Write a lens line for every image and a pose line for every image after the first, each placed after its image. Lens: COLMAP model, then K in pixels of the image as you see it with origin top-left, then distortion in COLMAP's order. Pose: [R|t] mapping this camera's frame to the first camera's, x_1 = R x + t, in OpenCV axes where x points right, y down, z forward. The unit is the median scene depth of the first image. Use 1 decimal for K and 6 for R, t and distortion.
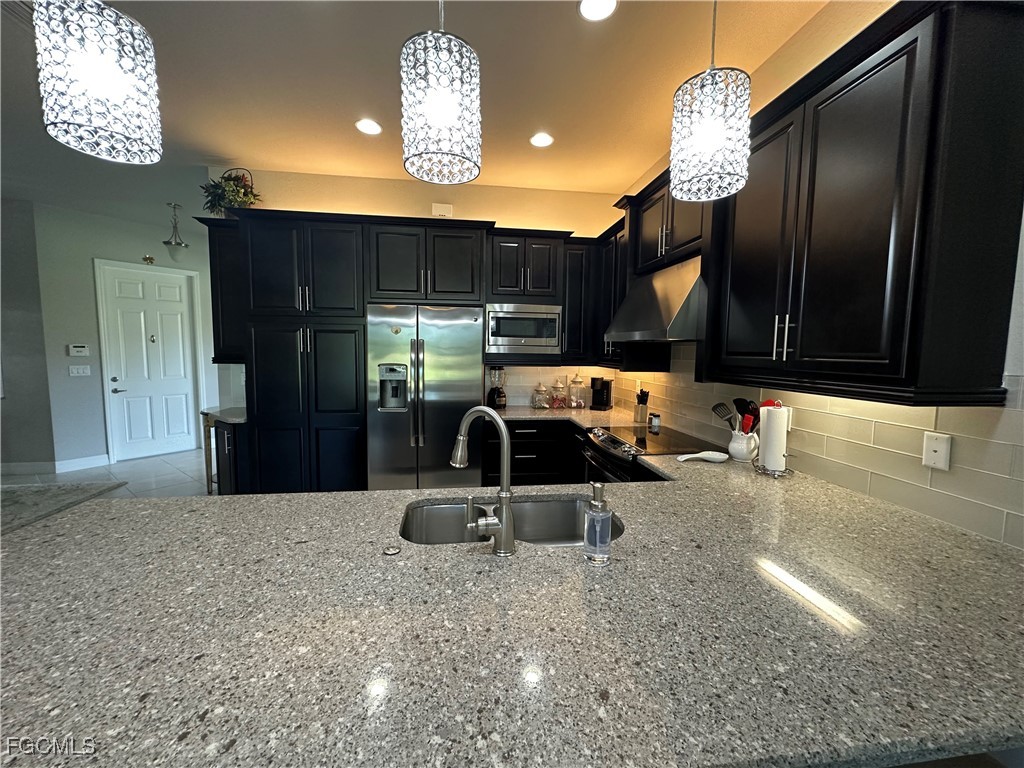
lens RADIAL K [[408.3, 0, 511.3], [0, 408.3, 383.4], [0, 0, 1]] dist [-0.002913, 0.000454]
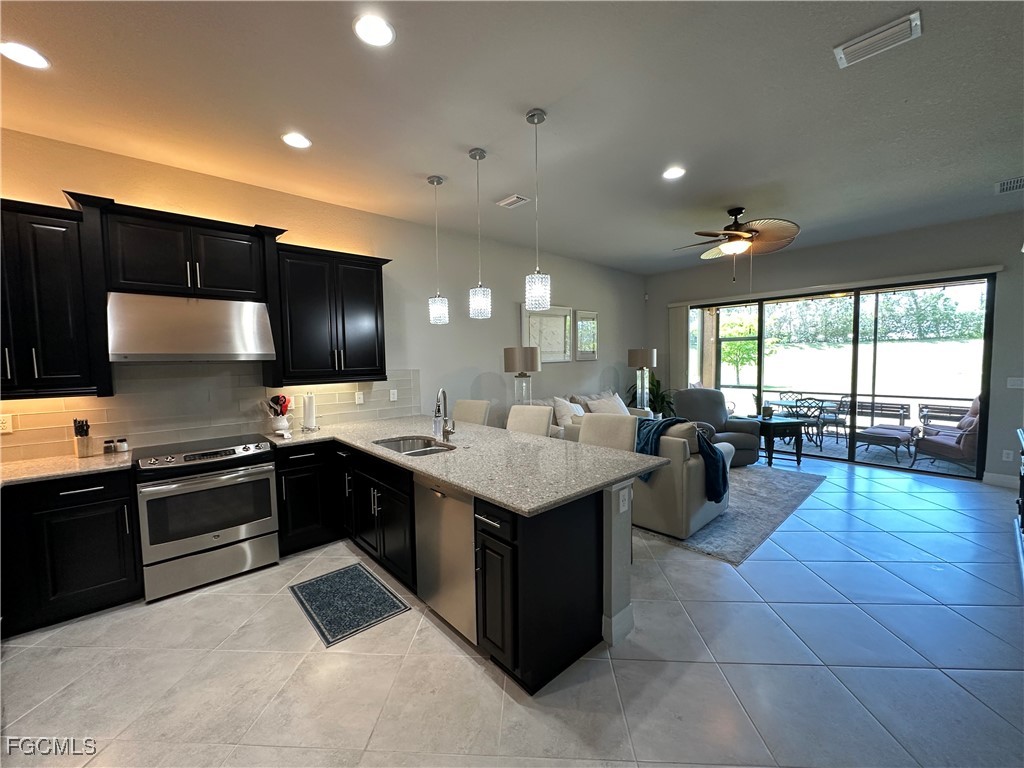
lens RADIAL K [[408.3, 0, 511.3], [0, 408.3, 383.4], [0, 0, 1]] dist [-0.002913, 0.000454]
pose [[-0.560098, -0.053431, 0.826701, -0.876568], [0.077183, 0.990212, 0.116292, -0.086763], [-0.824823, 0.128942, -0.550492, 0.738820]]
